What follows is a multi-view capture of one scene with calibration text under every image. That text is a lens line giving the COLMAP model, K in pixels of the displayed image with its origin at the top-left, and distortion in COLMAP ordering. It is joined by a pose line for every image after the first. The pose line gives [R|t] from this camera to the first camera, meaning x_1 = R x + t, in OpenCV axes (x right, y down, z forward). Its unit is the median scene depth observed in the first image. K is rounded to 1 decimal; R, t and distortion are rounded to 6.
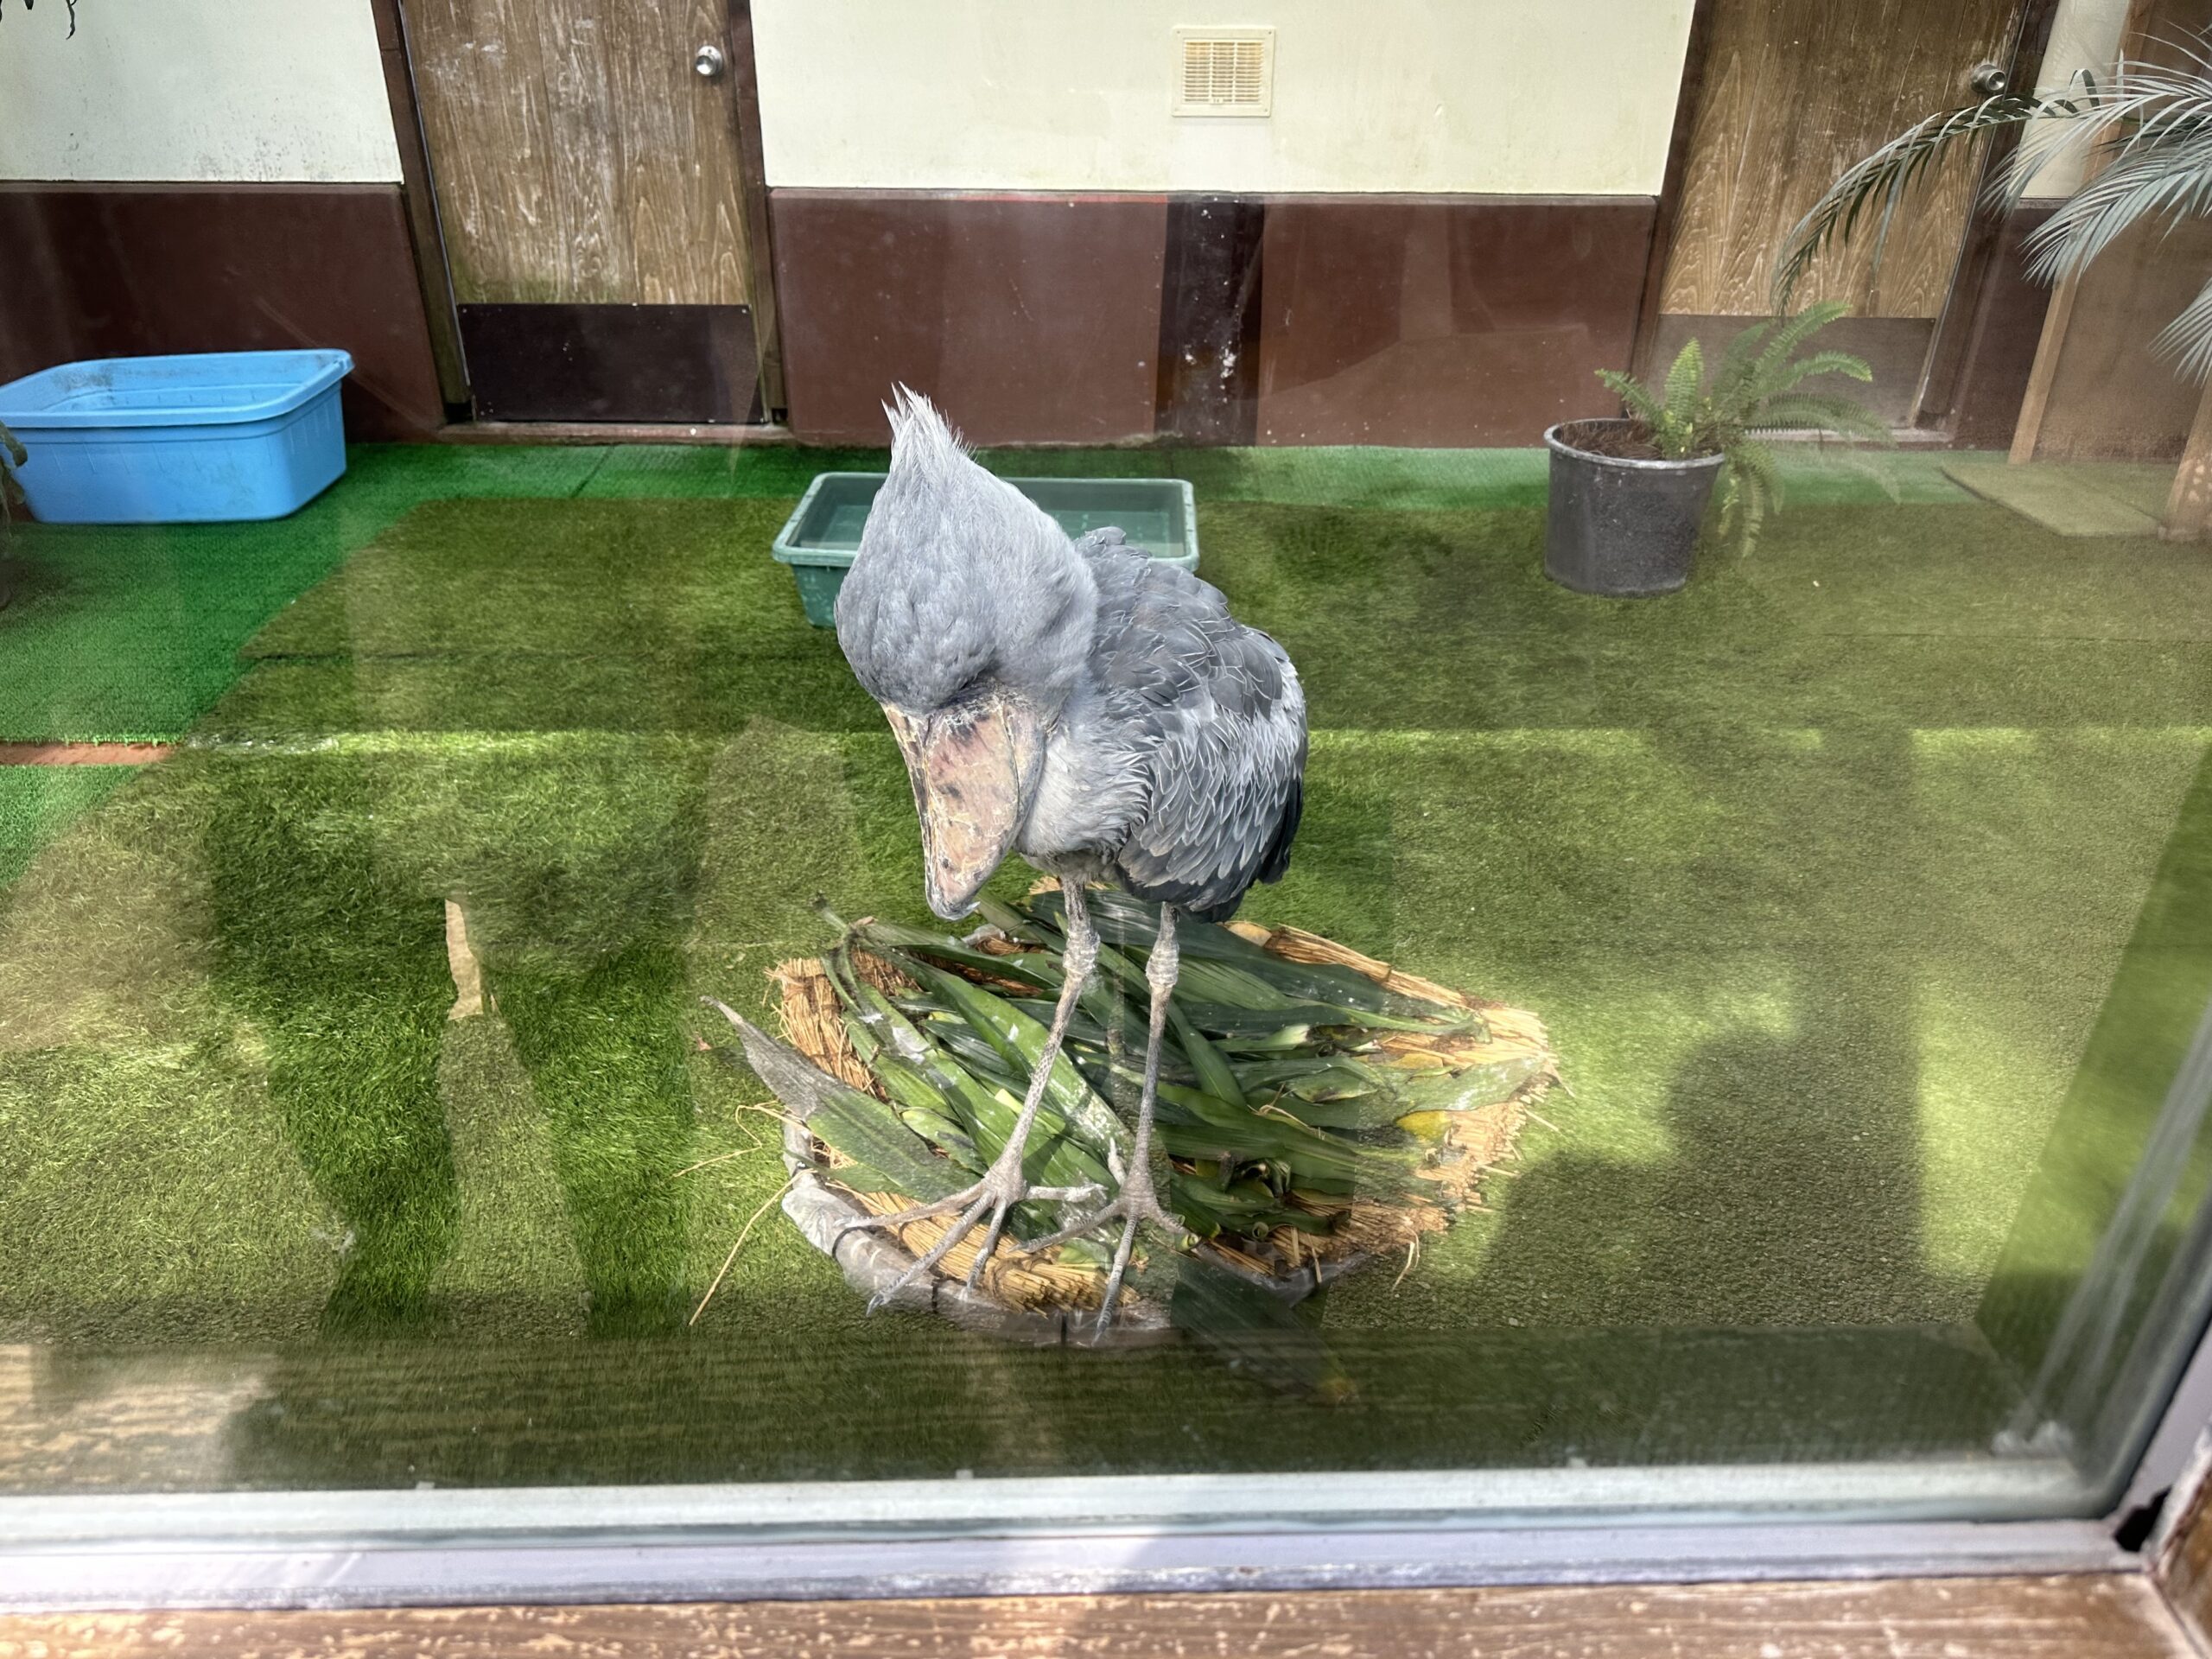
lens RADIAL K [[1580.4, 0, 1116.3], [0, 1580.4, 836.0], [0, 0, 1]] dist [0.001275, -0.005729]
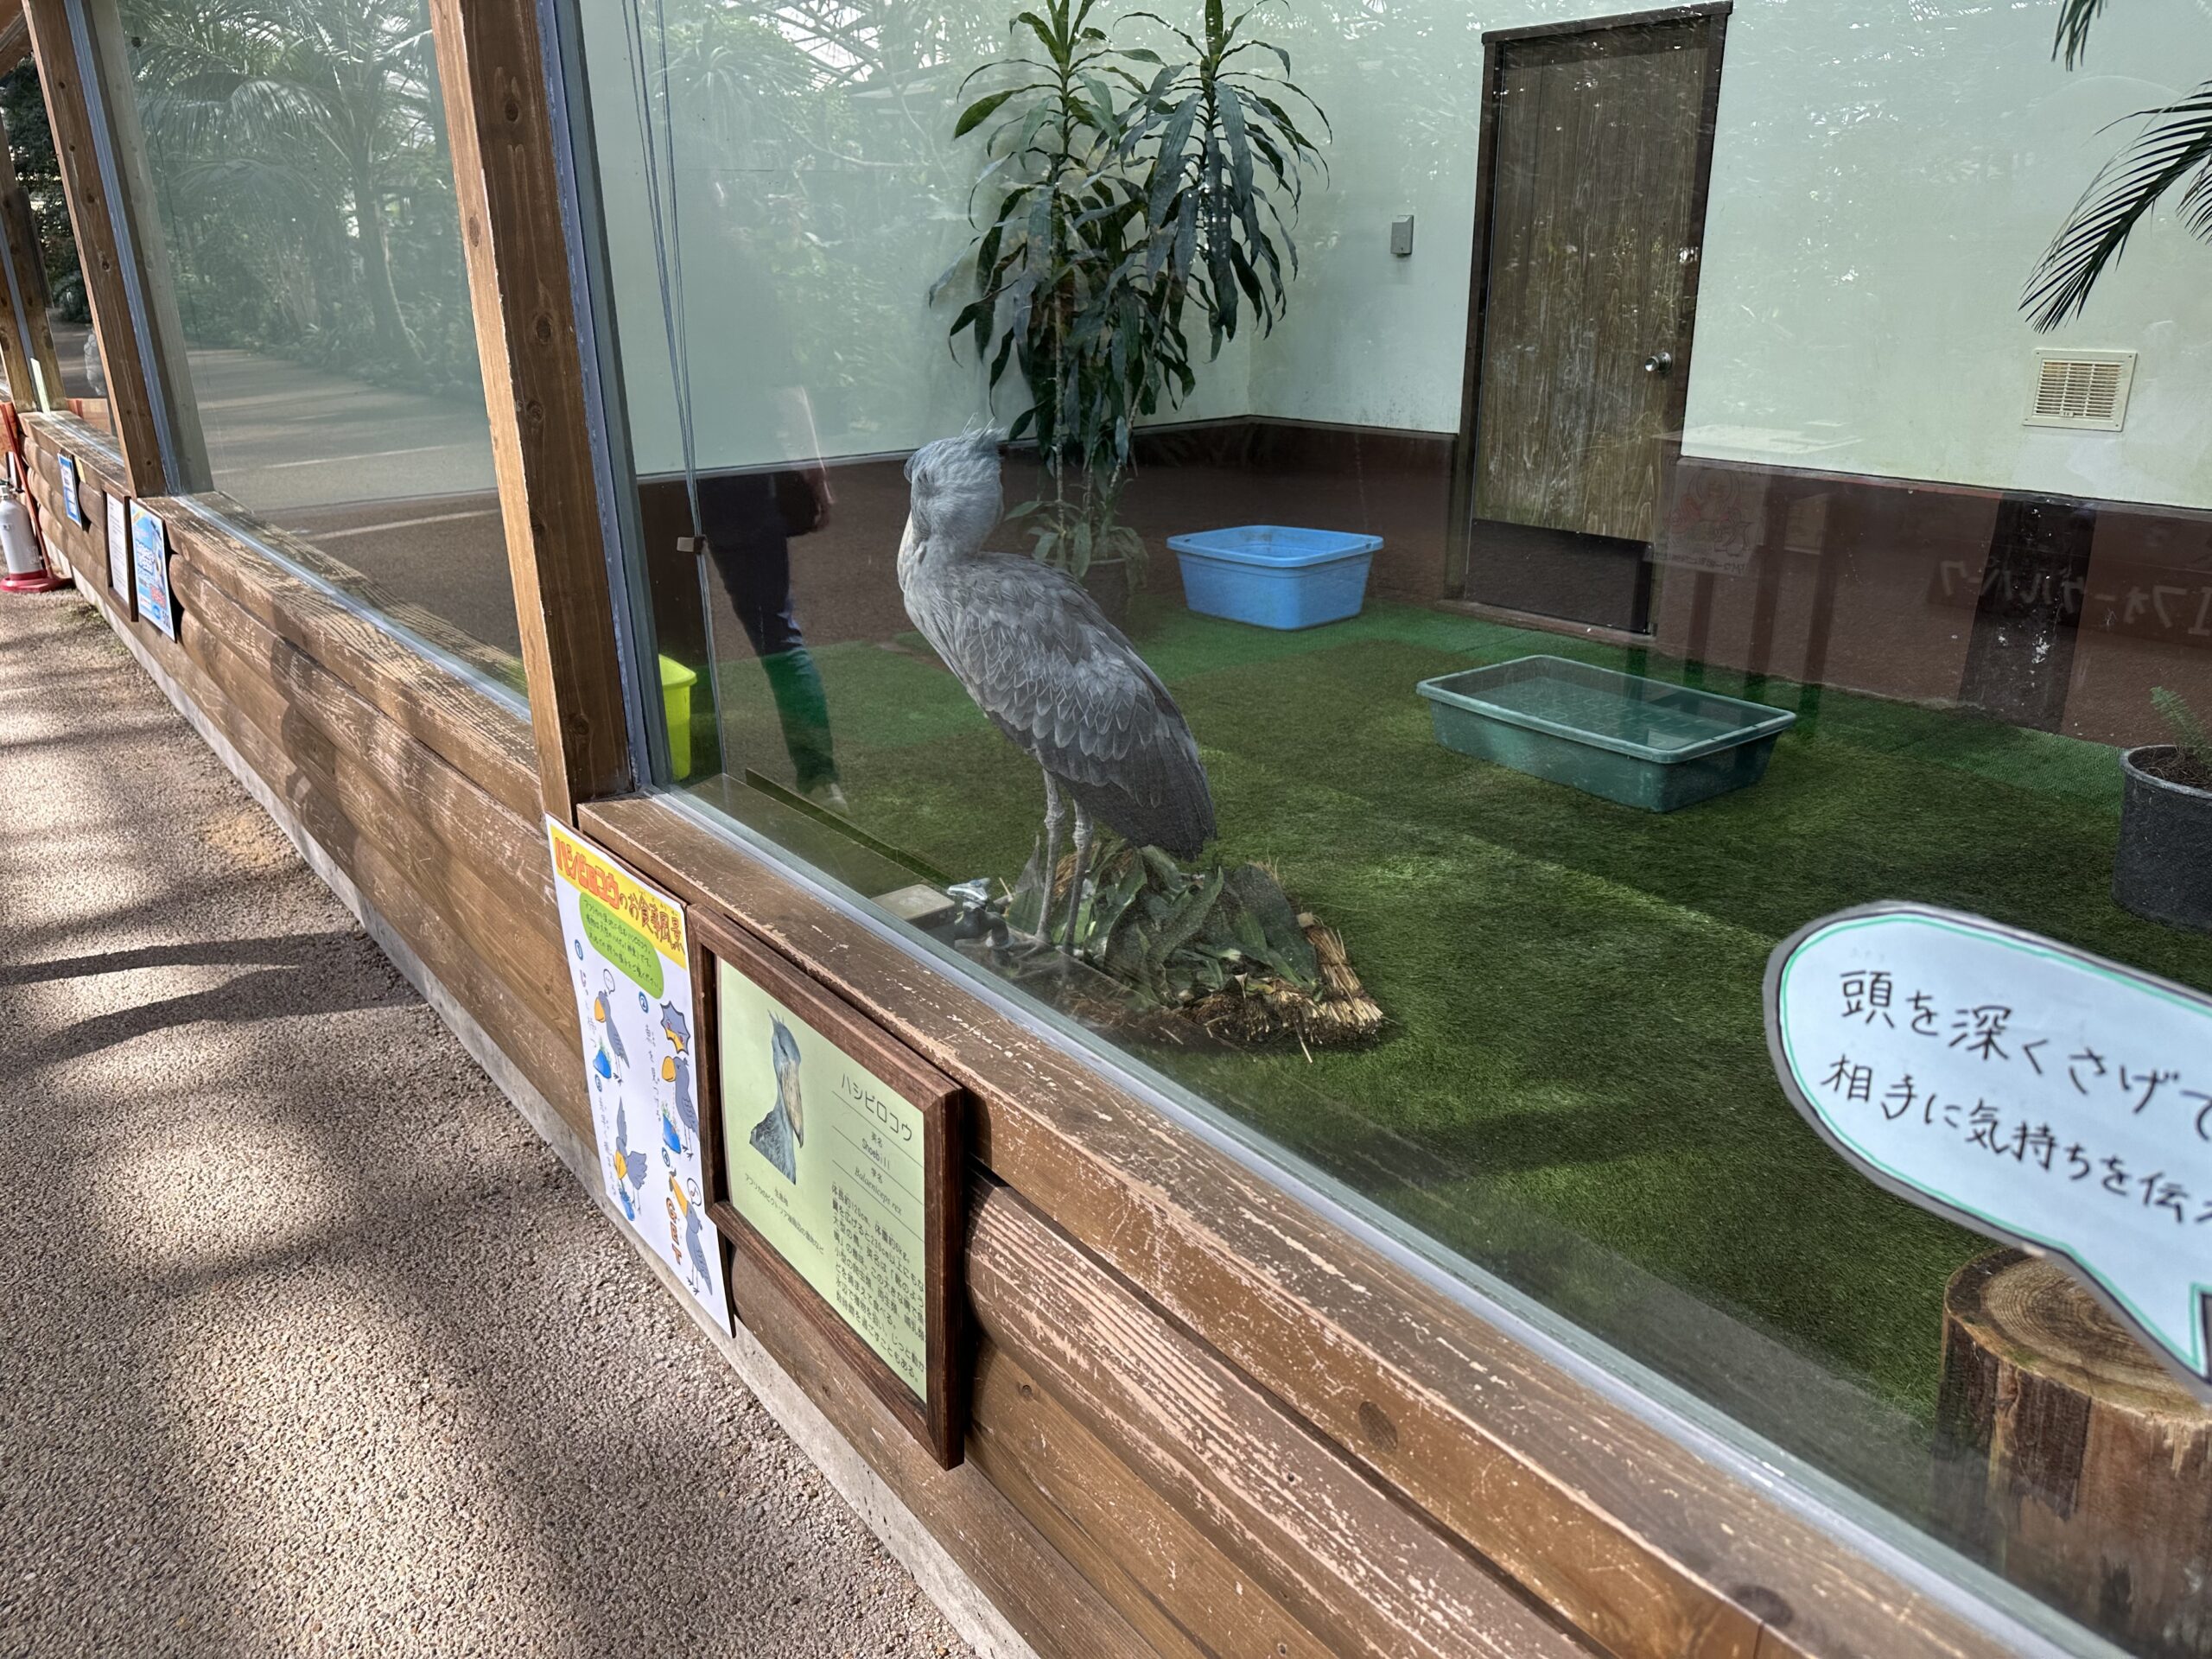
lens RADIAL K [[1578.9, 0, 1102.3], [0, 1578.9, 830.9], [0, 0, 1]] dist [0.005252, -0.009589]
pose [[0.591780, 0.259013, -0.763354, 1.222421], [-0.372063, 0.927832, 0.026385, 0.017530], [0.715098, 0.268402, 0.645442, -0.156338]]
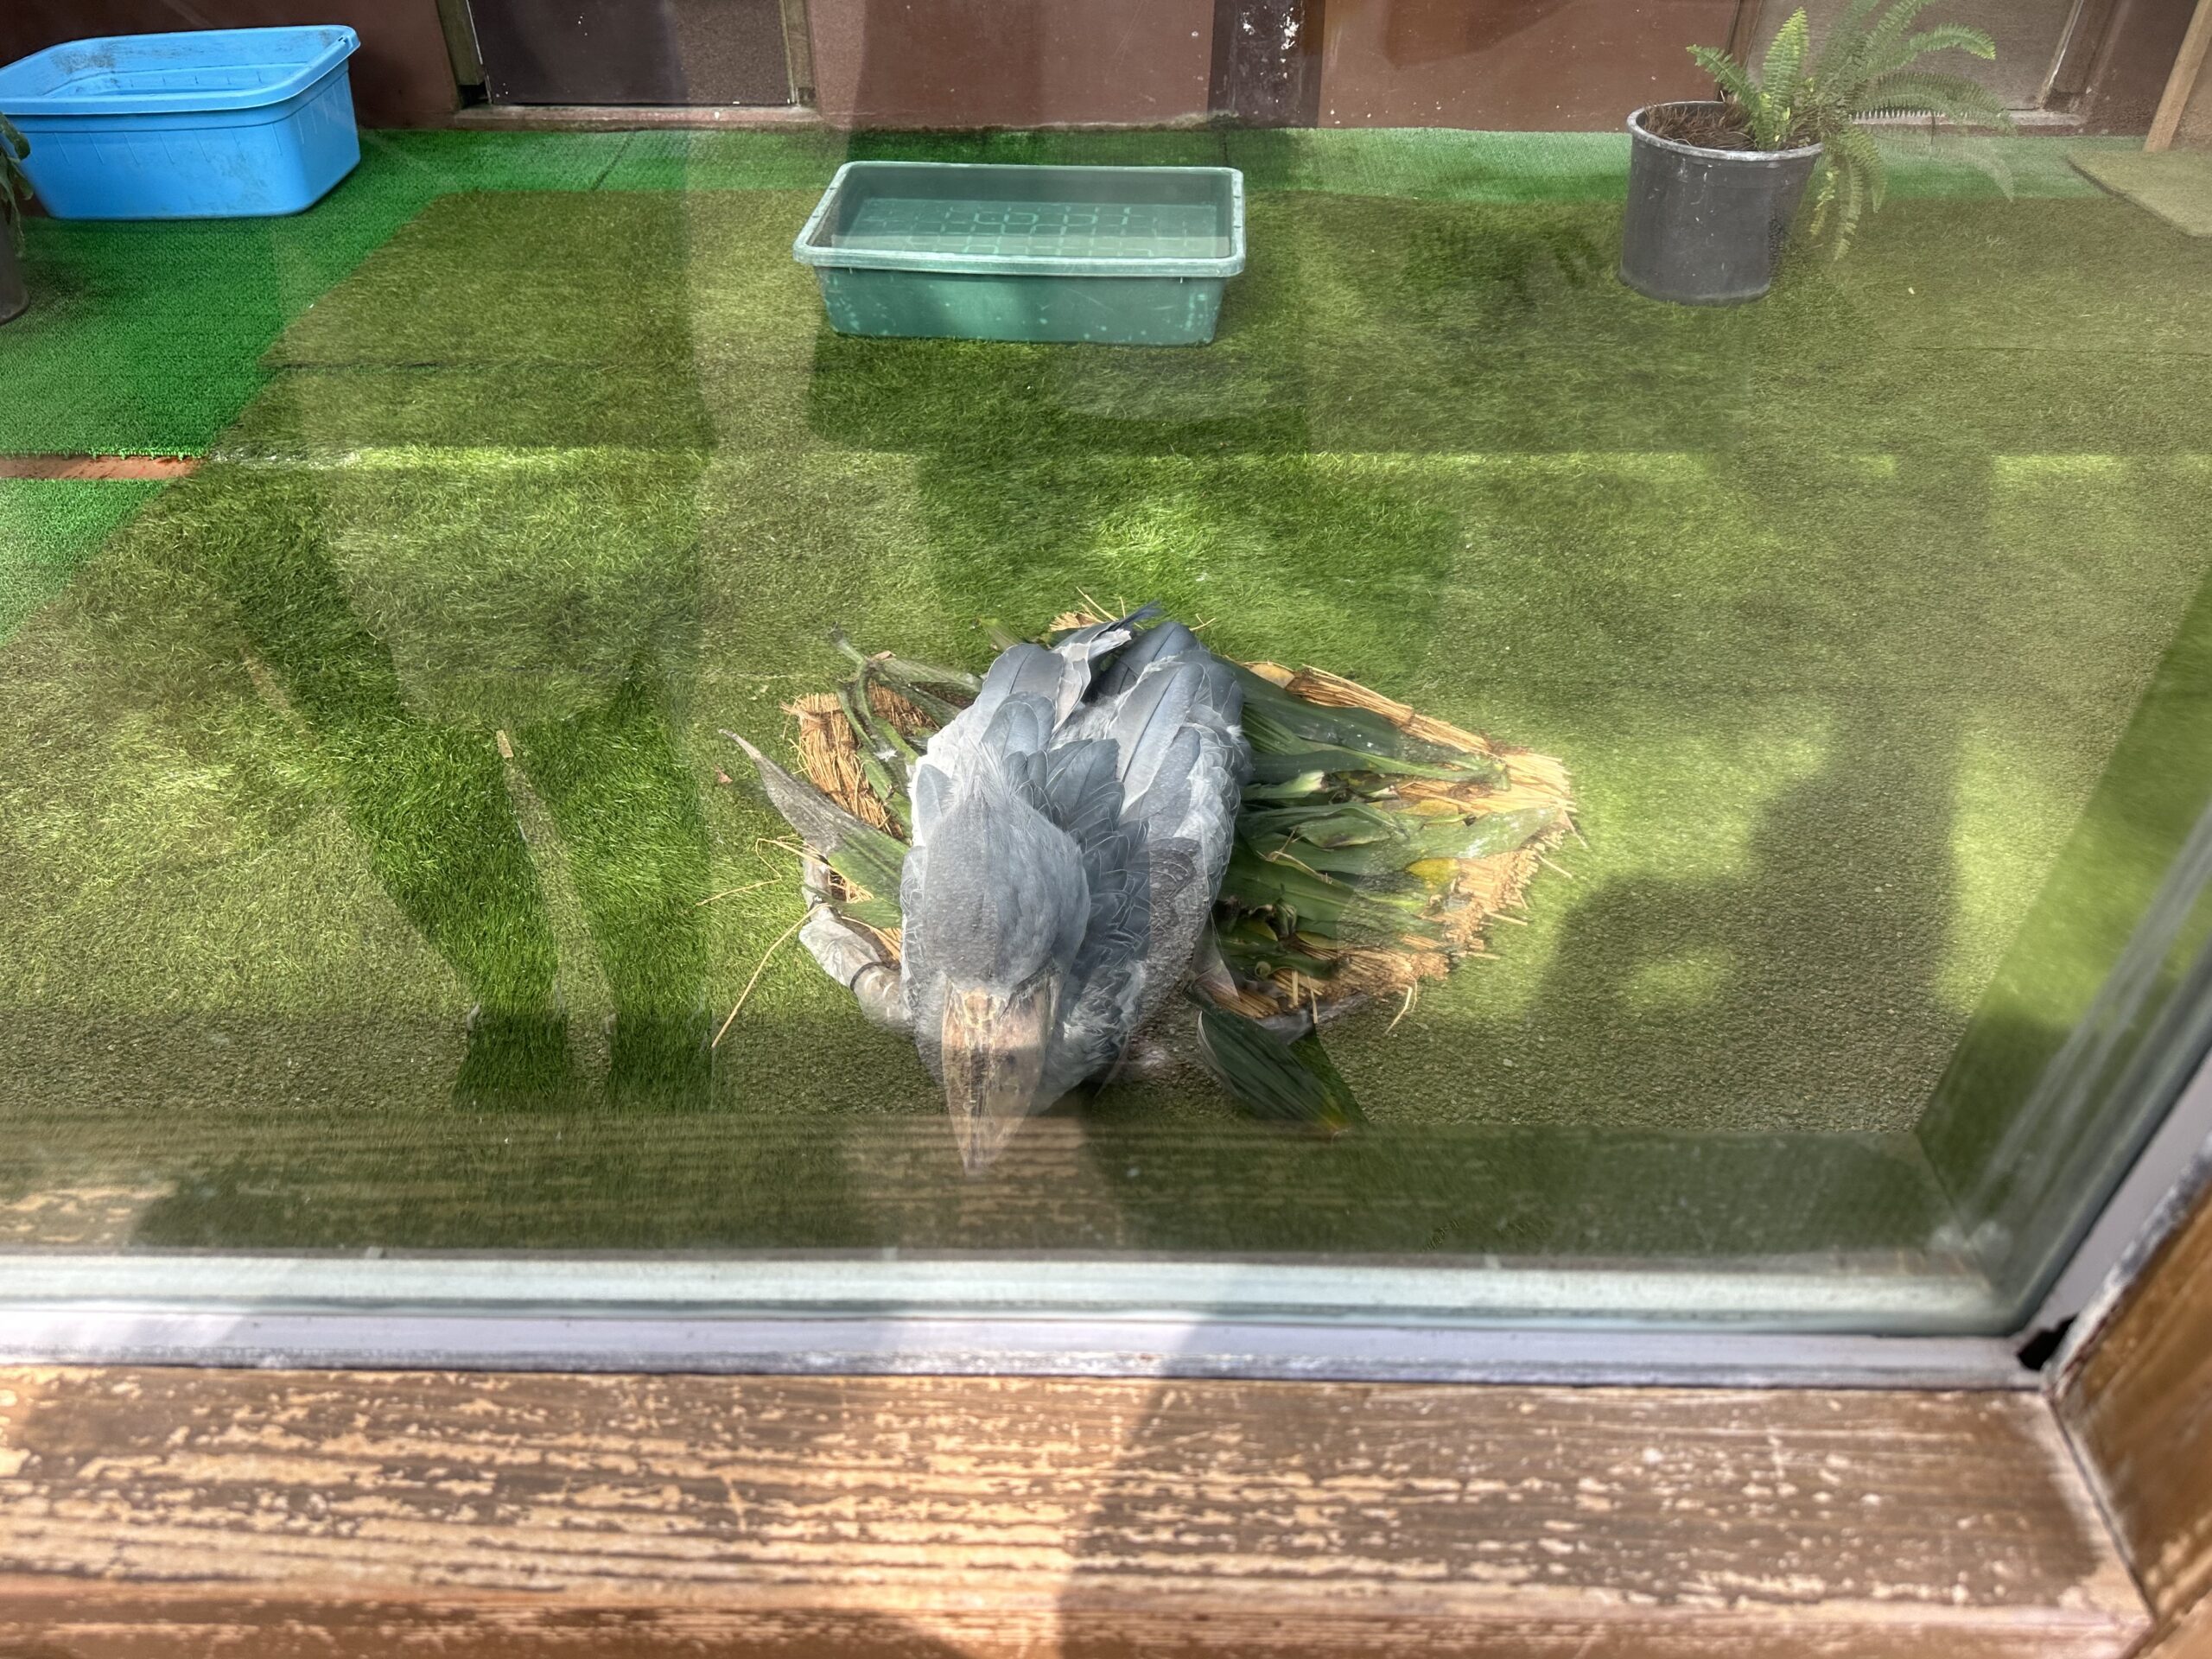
lens RADIAL K [[1578.9, 0, 1102.3], [0, 1578.9, 830.9], [0, 0, 1]] dist [0.005252, -0.009589]
pose [[0.998886, 0.018351, -0.043484, 0.025253], [-0.010275, 0.983772, 0.179130, -0.016123], [0.046065, -0.178484, 0.982864, 0.013240]]
